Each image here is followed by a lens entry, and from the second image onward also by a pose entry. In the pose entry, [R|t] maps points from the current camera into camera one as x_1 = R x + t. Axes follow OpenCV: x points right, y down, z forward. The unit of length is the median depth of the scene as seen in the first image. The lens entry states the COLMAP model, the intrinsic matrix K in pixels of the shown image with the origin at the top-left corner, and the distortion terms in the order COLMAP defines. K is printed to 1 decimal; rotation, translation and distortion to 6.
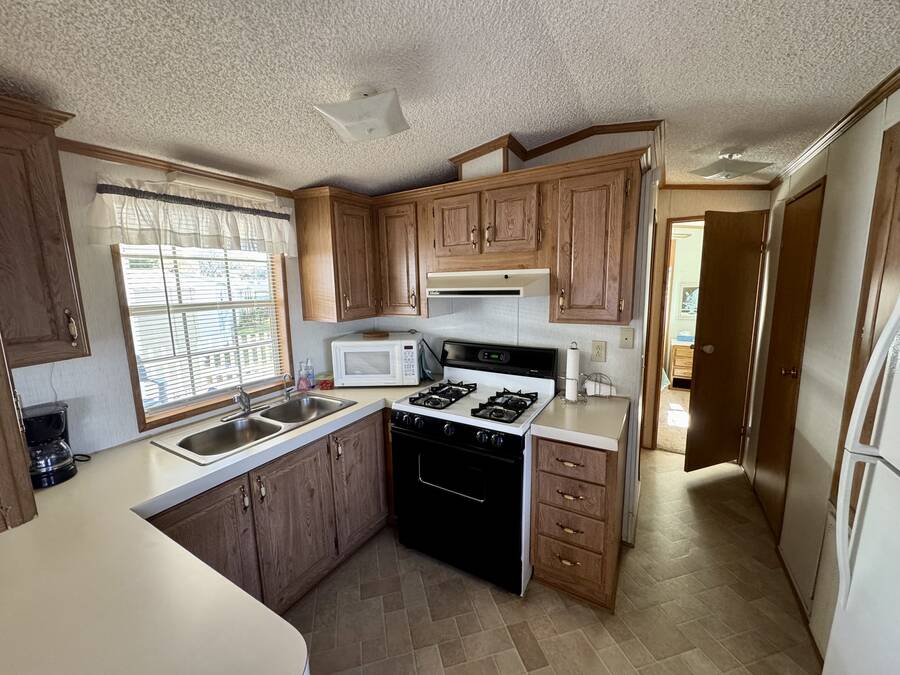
lens RADIAL K [[359.0, 0, 450.2], [0, 359.0, 333.9], [0, 0, 1]] dist [0.000166, -0.000073]
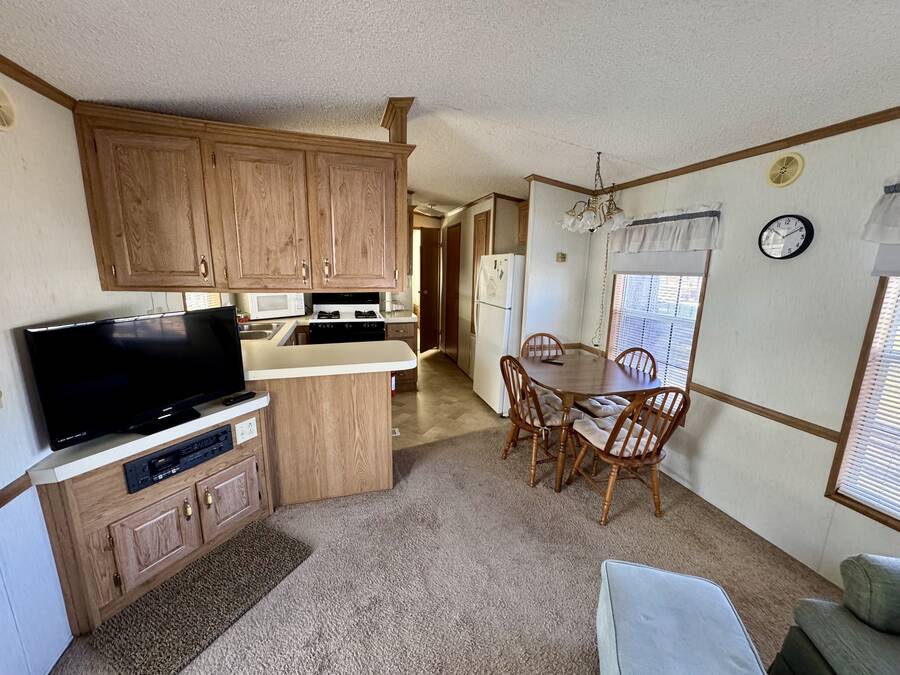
lens RADIAL K [[359.0, 0, 449.3], [0, 359.0, 337.4], [0, 0, 1]] dist [0.000166, -0.000073]
pose [[0.686550, -0.116583, 0.717675, -0.940218], [0.074870, 0.993150, 0.089709, 0.160917], [-0.723218, -0.007857, 0.690576, -0.730126]]
